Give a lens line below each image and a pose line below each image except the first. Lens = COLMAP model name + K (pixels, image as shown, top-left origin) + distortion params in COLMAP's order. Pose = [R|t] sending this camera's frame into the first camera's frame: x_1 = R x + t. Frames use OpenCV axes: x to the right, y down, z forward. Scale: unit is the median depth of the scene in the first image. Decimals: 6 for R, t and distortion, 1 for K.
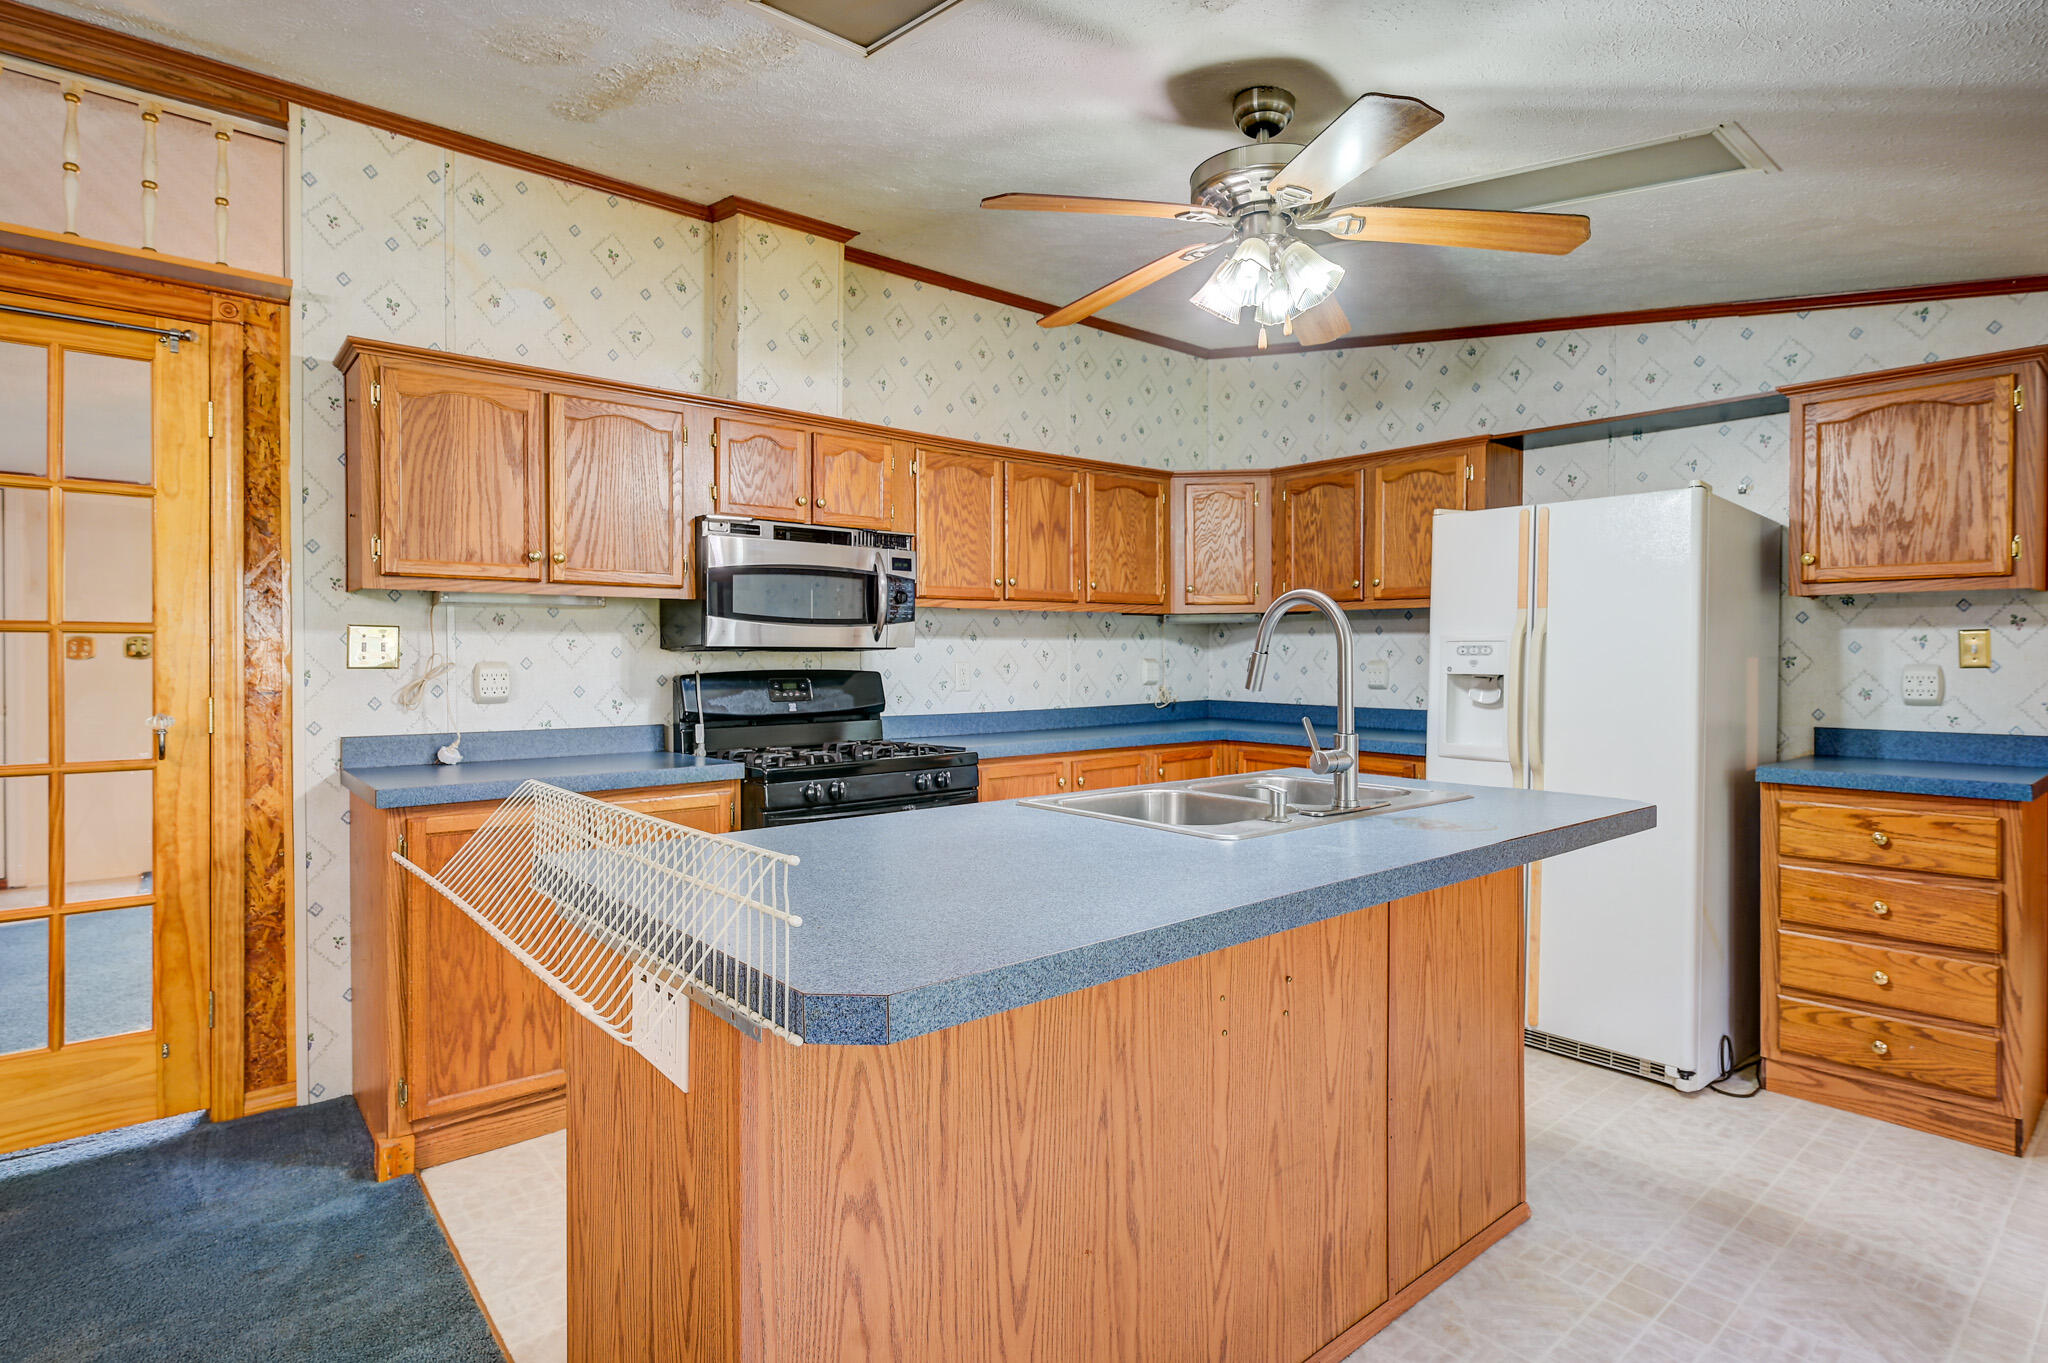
lens RADIAL K [[1043.5, 0, 1030.1], [0, 1043.5, 655.1], [0, 0, 1]] dist [0.019203, -0.000195]
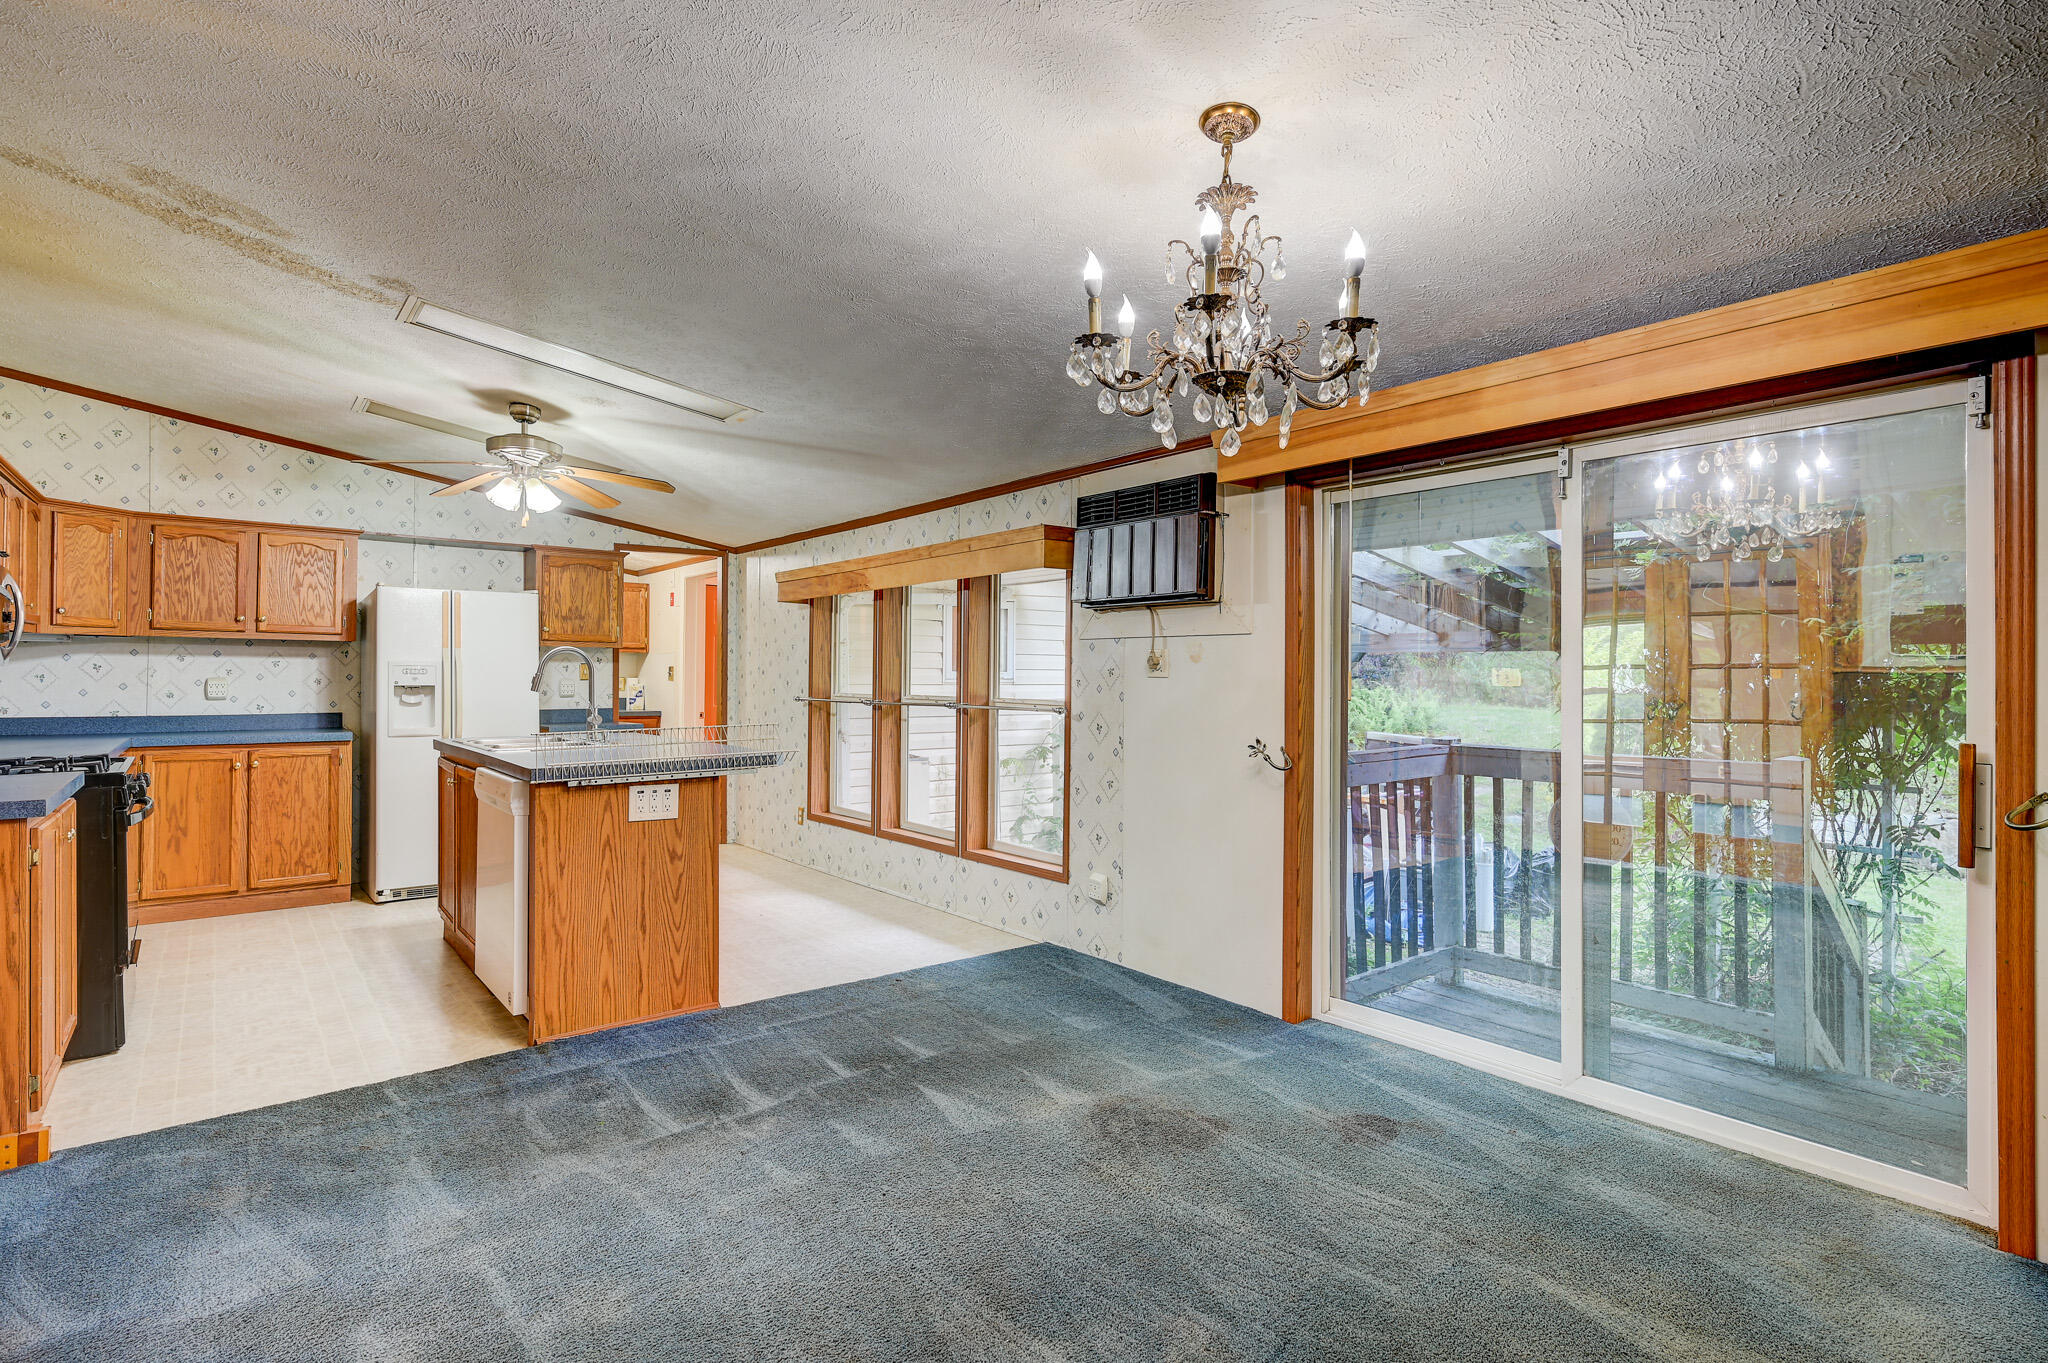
lens RADIAL K [[1043.5, 0, 1030.1], [0, 1043.5, 655.1], [0, 0, 1]] dist [0.019203, -0.000195]
pose [[0.036752, 0.018573, 0.999152, -0.943366], [-0.004909, 0.999819, -0.018404, -0.003729], [-0.999312, -0.004229, 0.036836, -0.030113]]
